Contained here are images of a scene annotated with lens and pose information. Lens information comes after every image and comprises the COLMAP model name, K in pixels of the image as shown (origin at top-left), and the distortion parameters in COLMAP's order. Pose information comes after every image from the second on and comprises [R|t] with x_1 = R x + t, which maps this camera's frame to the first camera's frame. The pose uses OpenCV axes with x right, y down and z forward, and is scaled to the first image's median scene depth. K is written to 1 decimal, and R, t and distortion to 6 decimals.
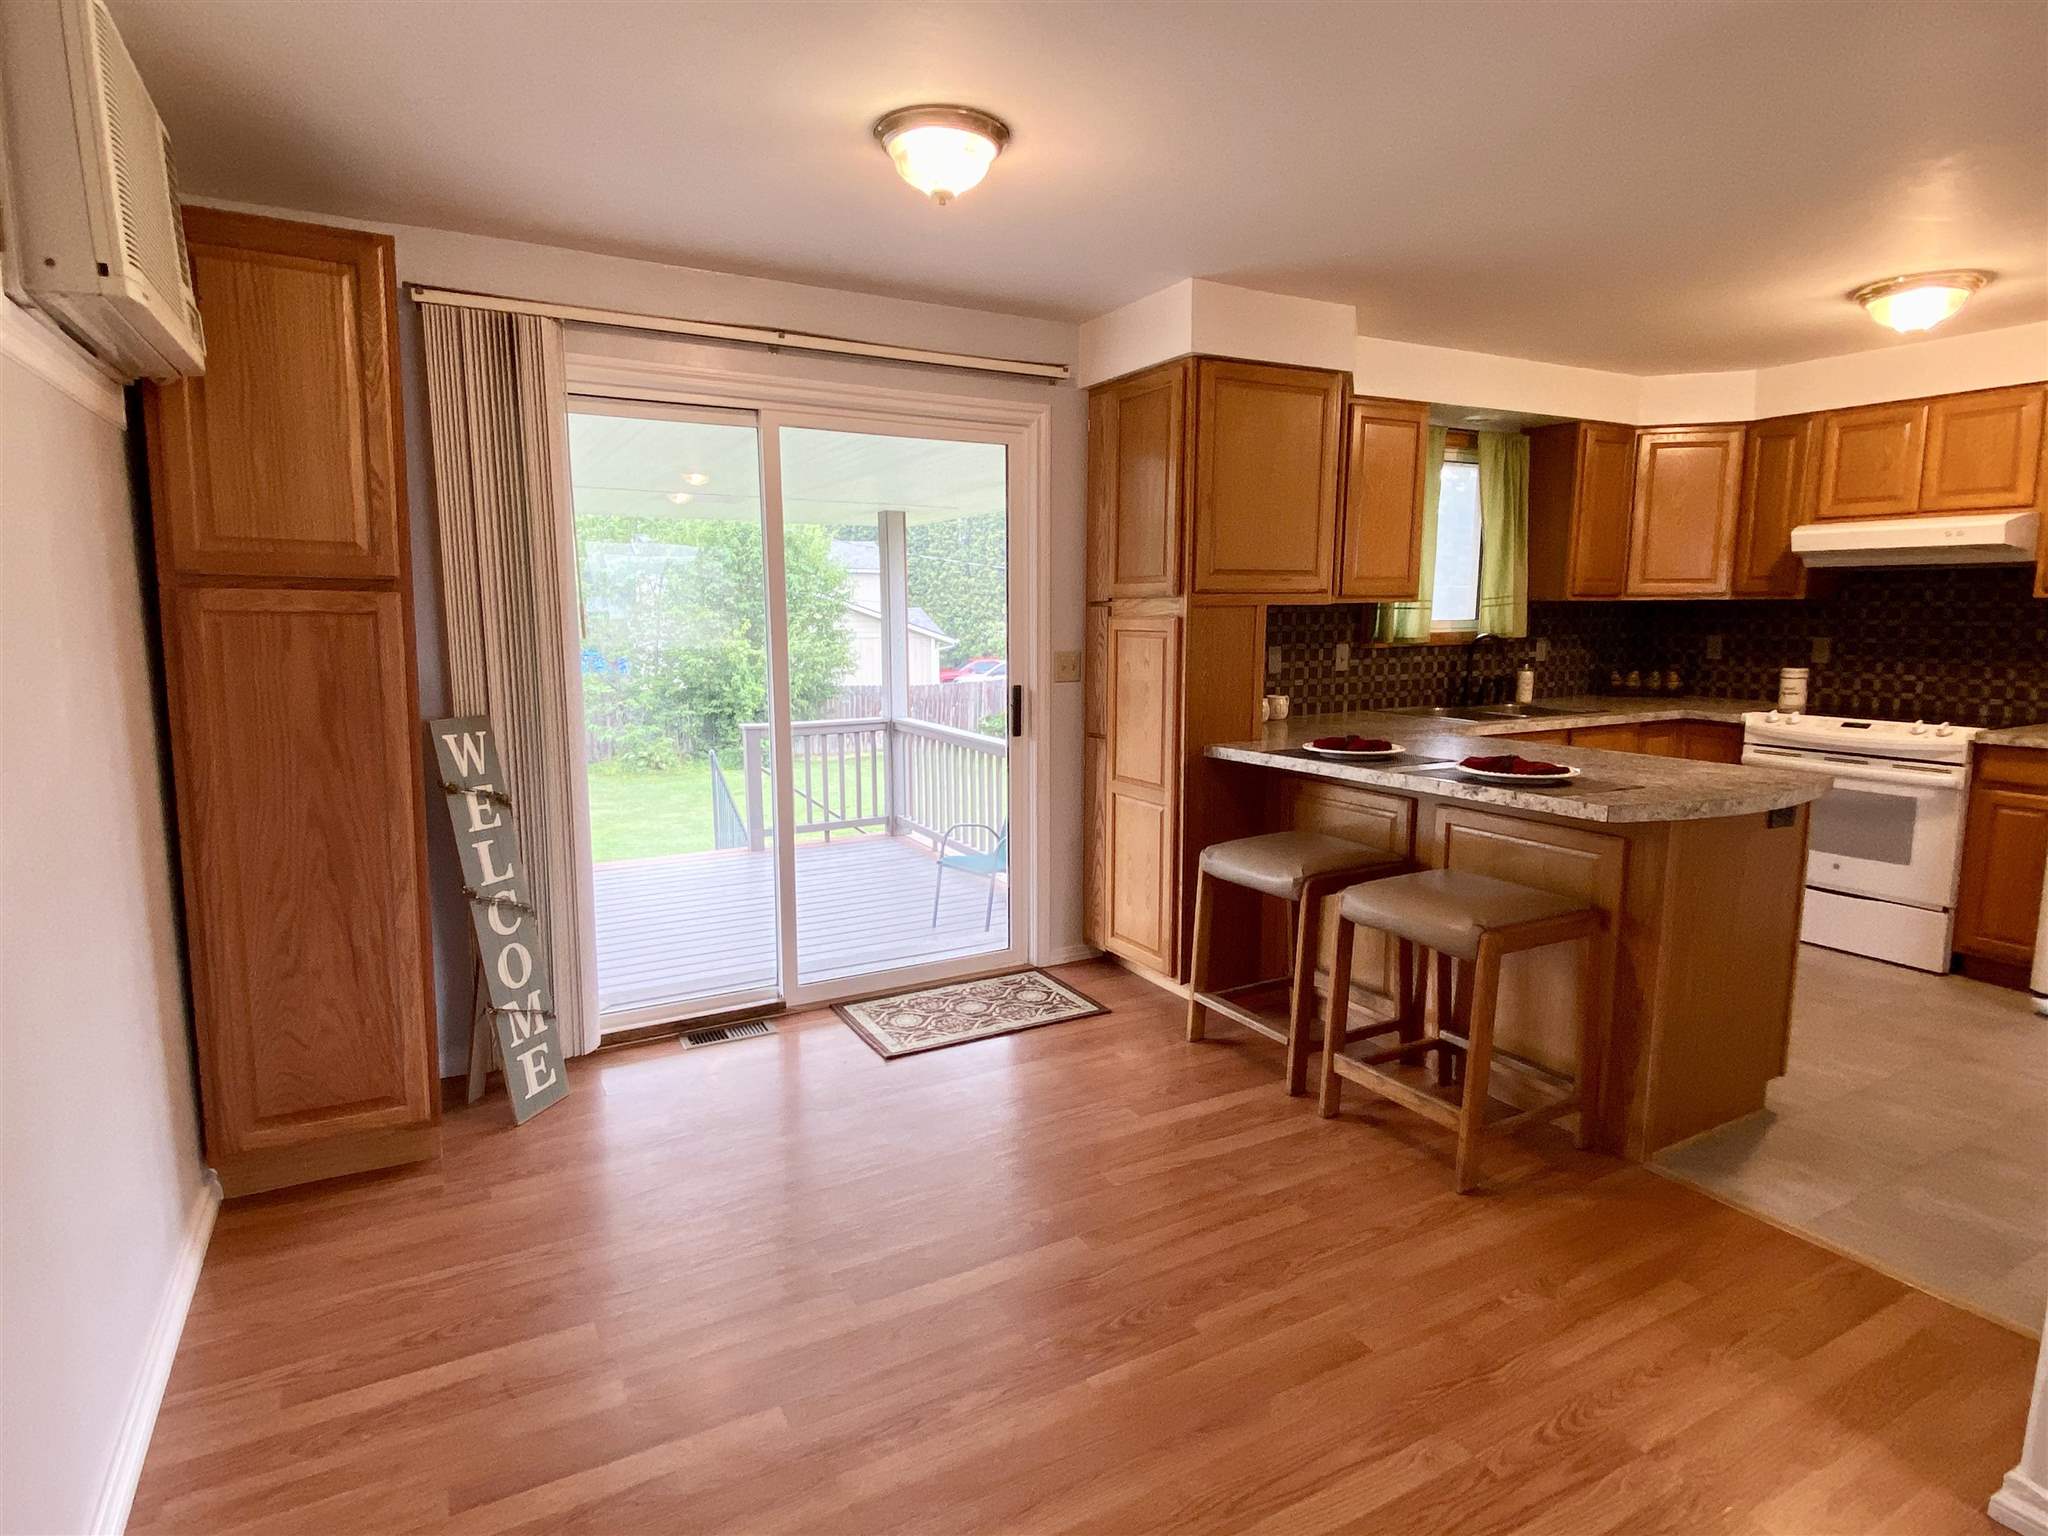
lens RADIAL K [[1088.1, 0, 1024.0], [0, 1088.1, 768.0], [0, 0, 1]] dist [-0.001295, -0.001809]
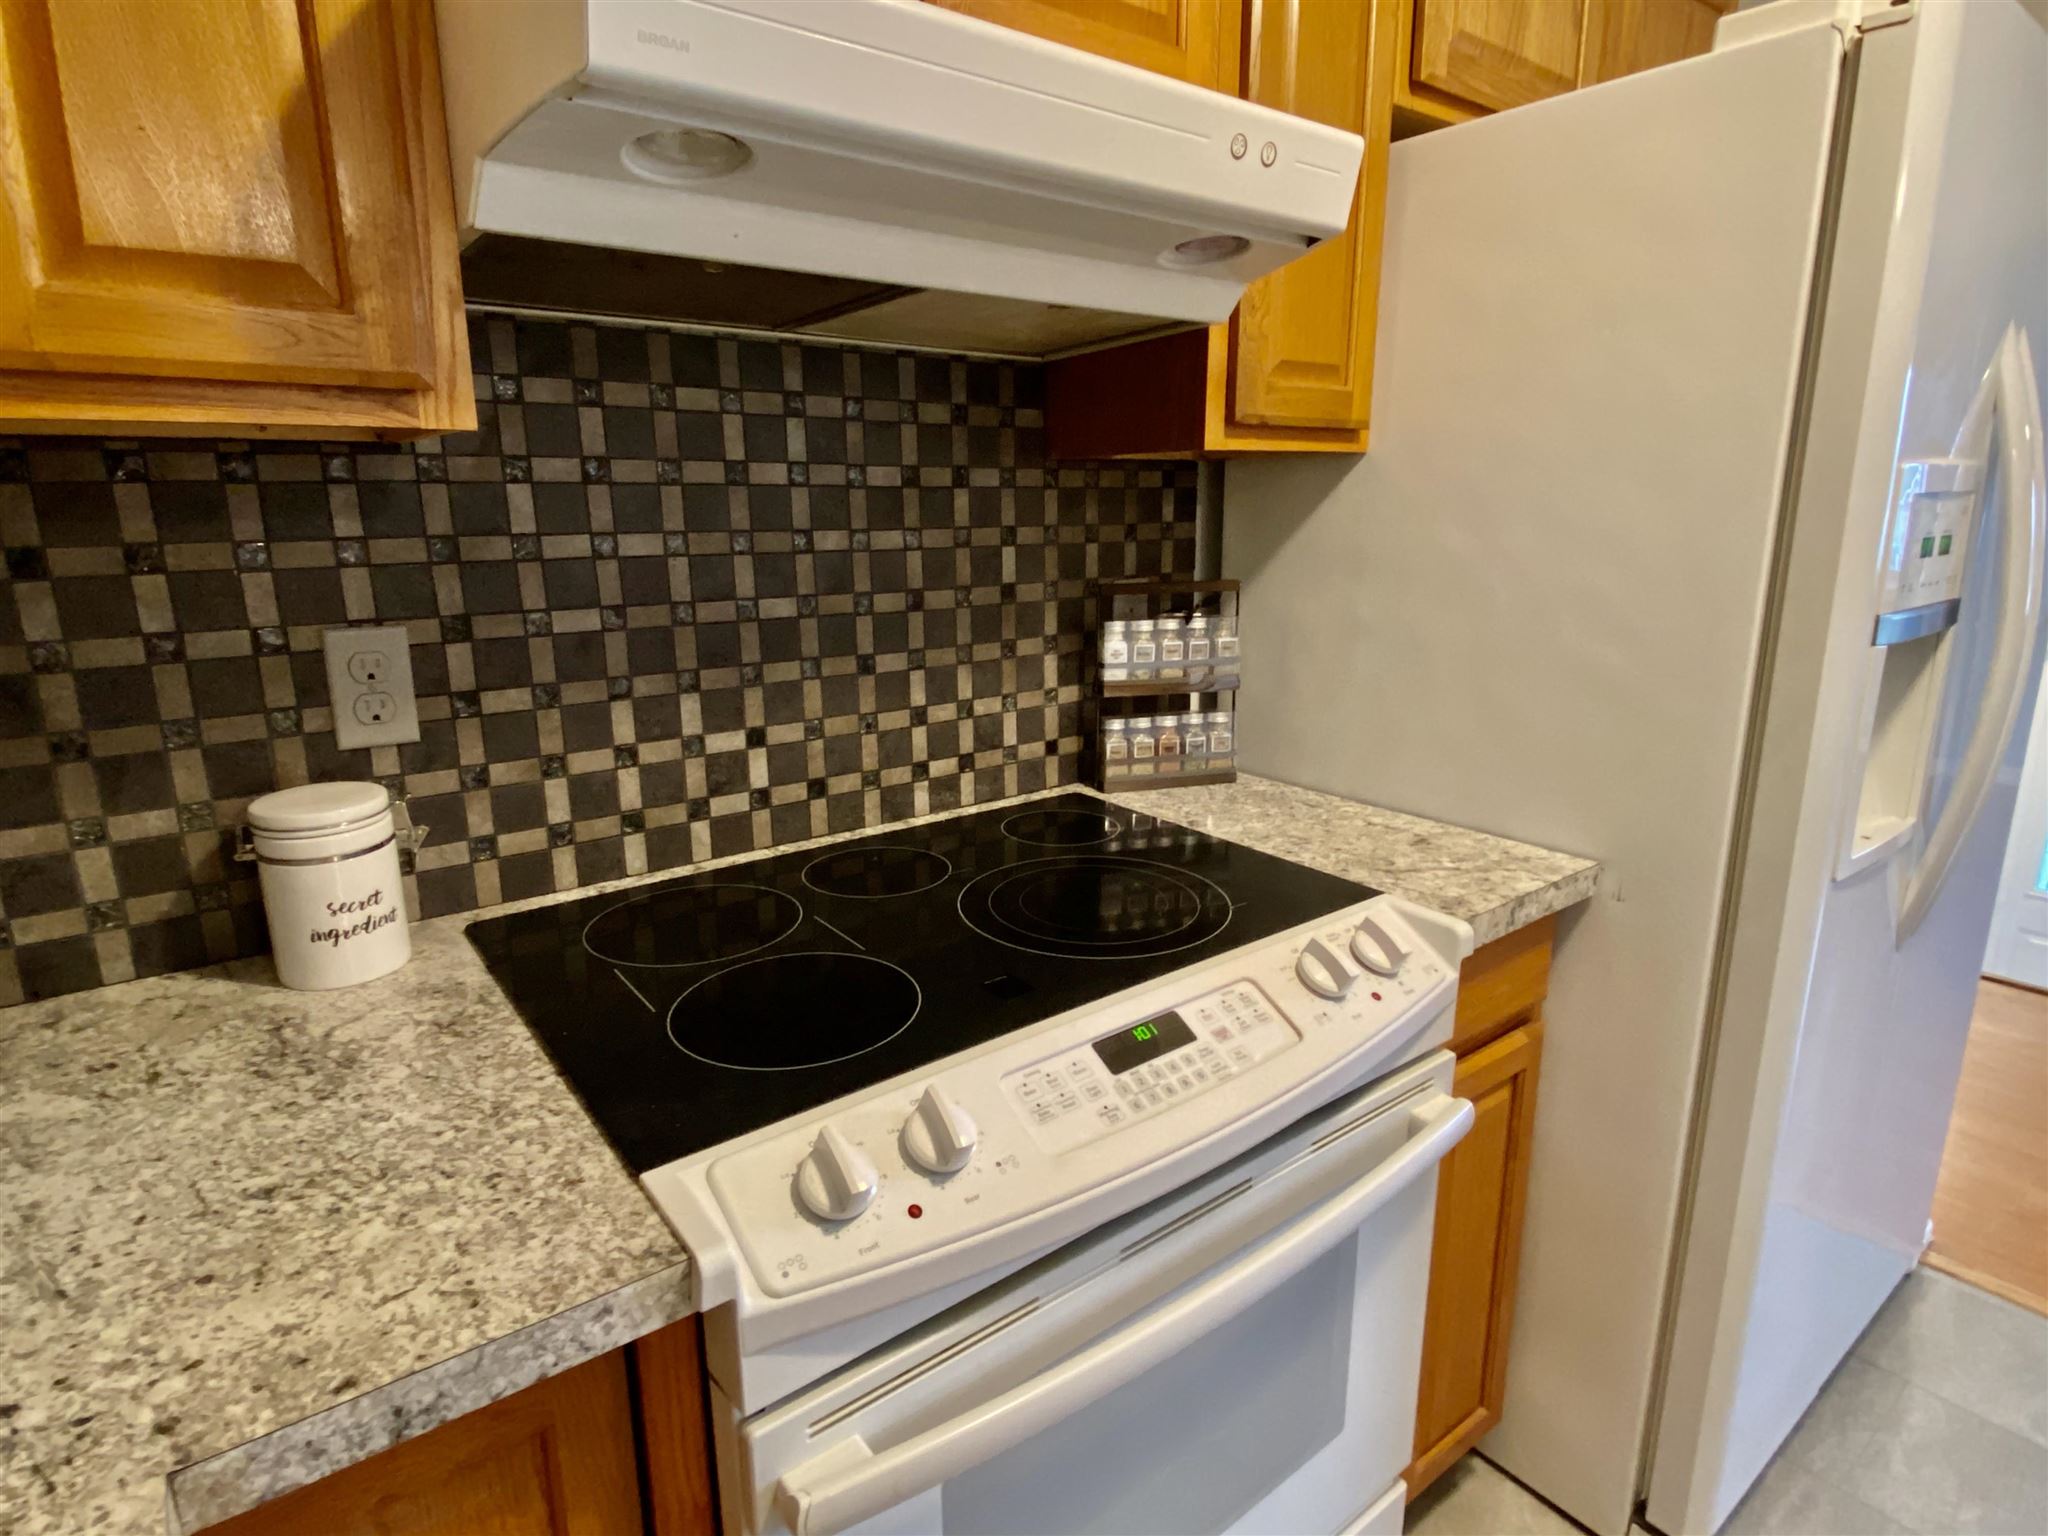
lens RADIAL K [[1089.8, 0, 1024.0], [0, 1089.8, 768.0], [0, 0, 1]] dist [0.064975, -0.056898]
pose [[-0.159876, -0.243359, 0.956669, 0.527782], [0.150271, 0.951840, 0.267244, -0.139696], [-0.975632, 0.186486, -0.115607, 0.952306]]
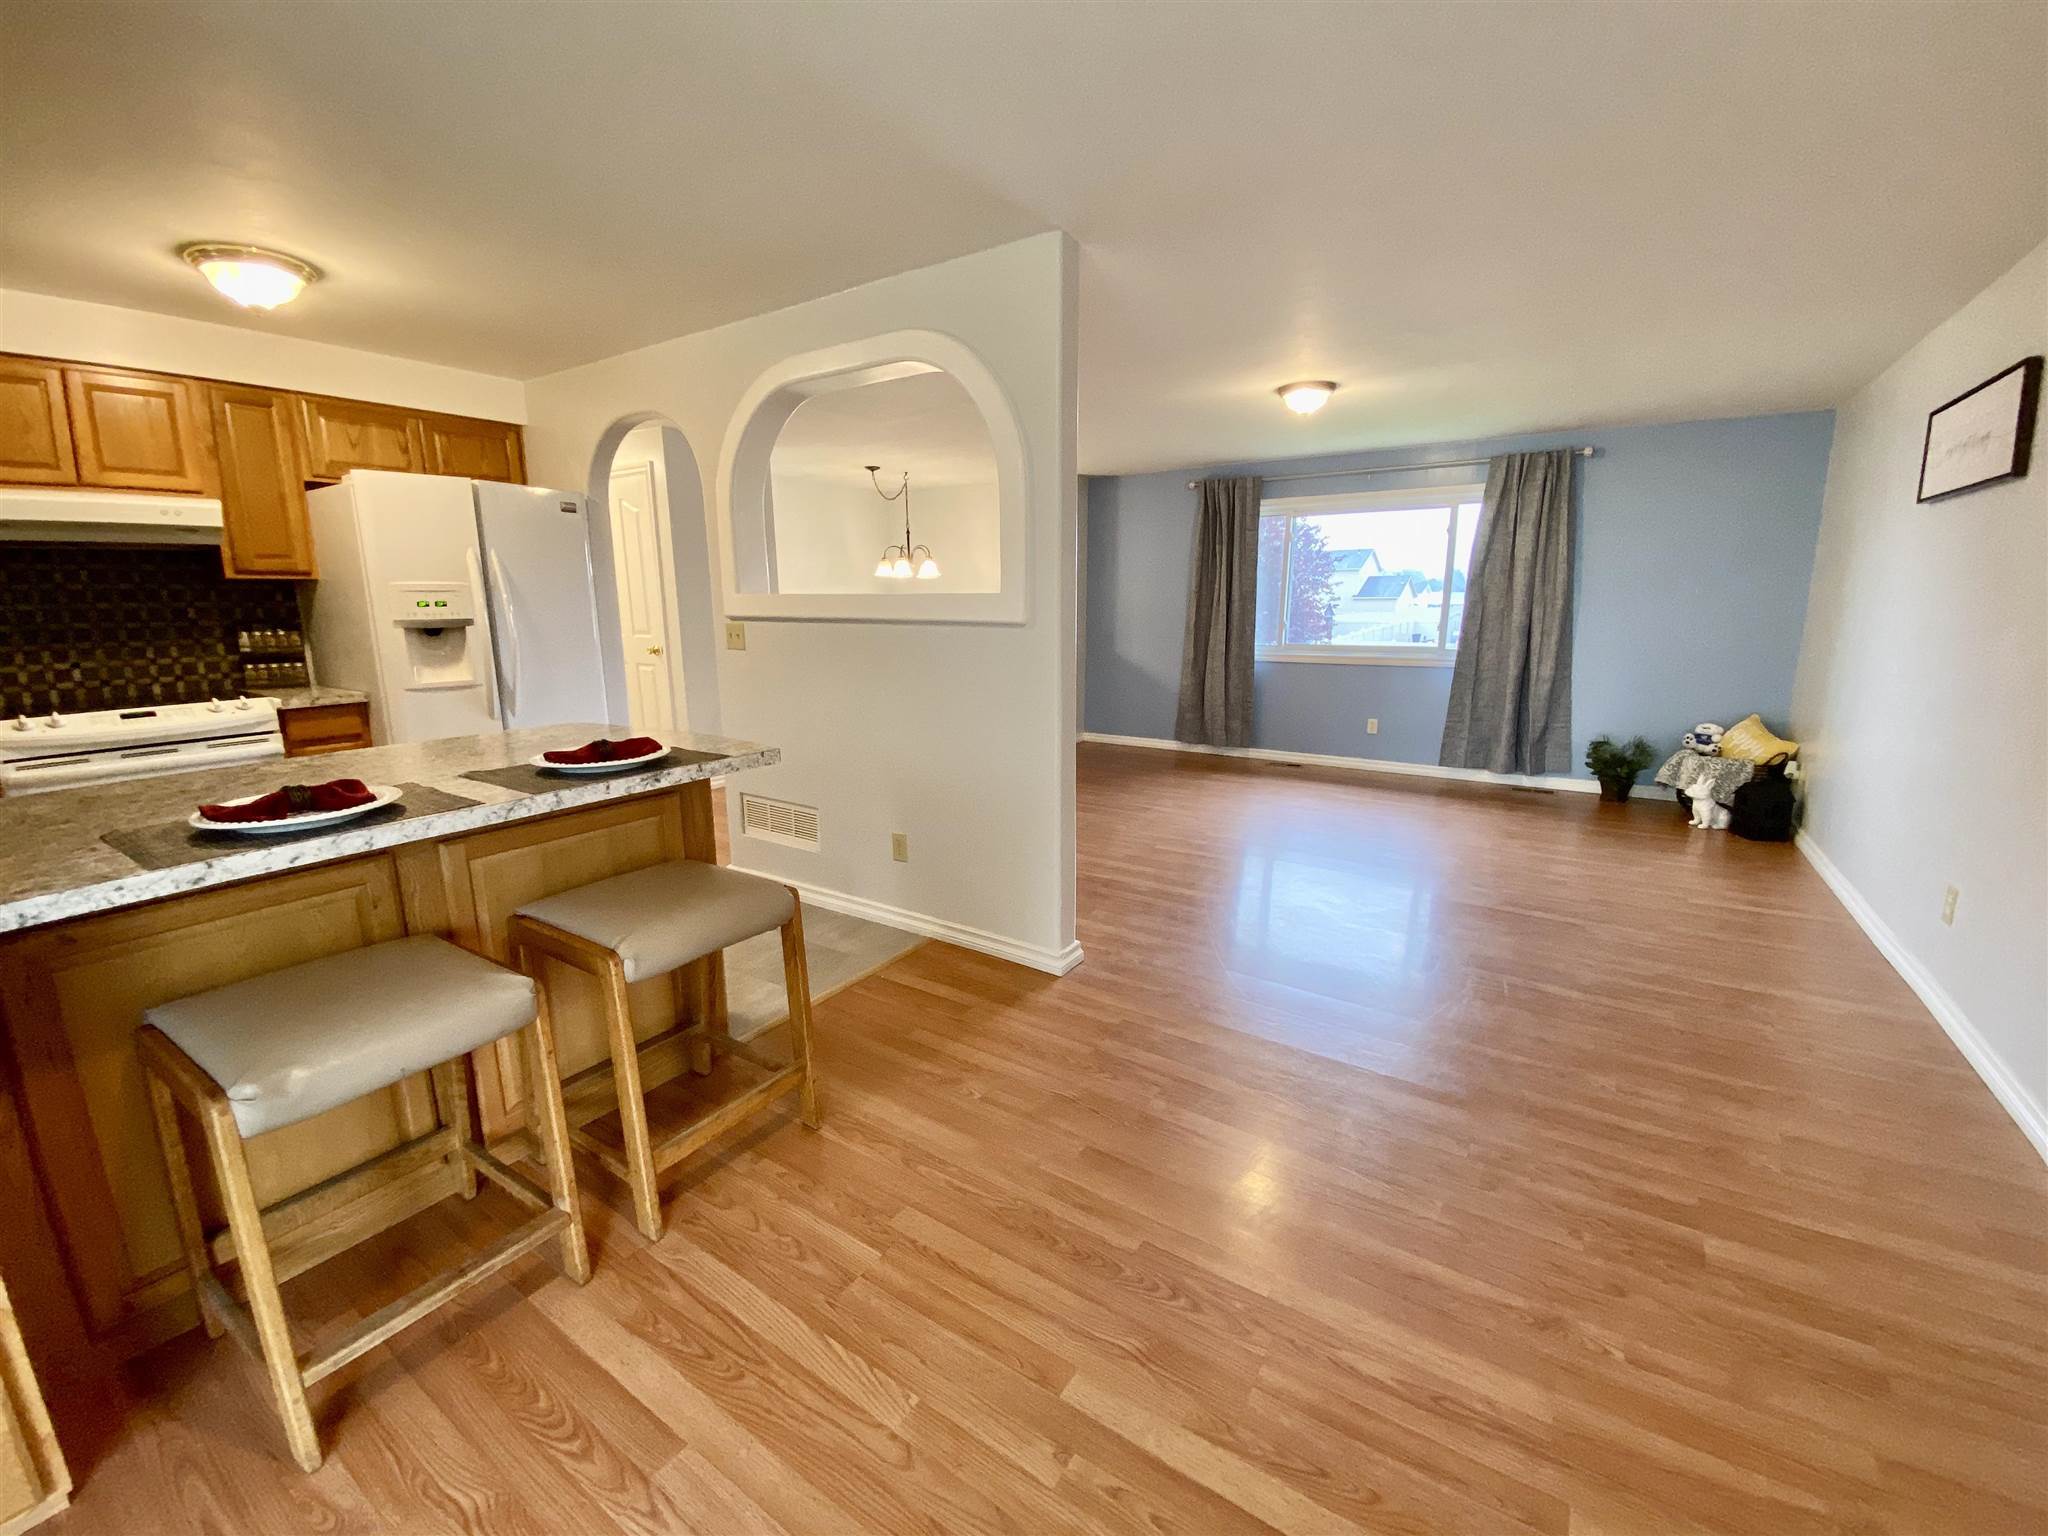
lens RADIAL K [[838.4, 0, 1024.0], [0, 838.4, 768.0], [0, 0, 1]] dist [0.029326, -0.023166]
pose [[-0.455628, -0.172861, 0.873225, -0.192953], [0.135781, 0.955989, 0.260092, -0.073603], [-0.879754, 0.237073, -0.412104, 0.589694]]
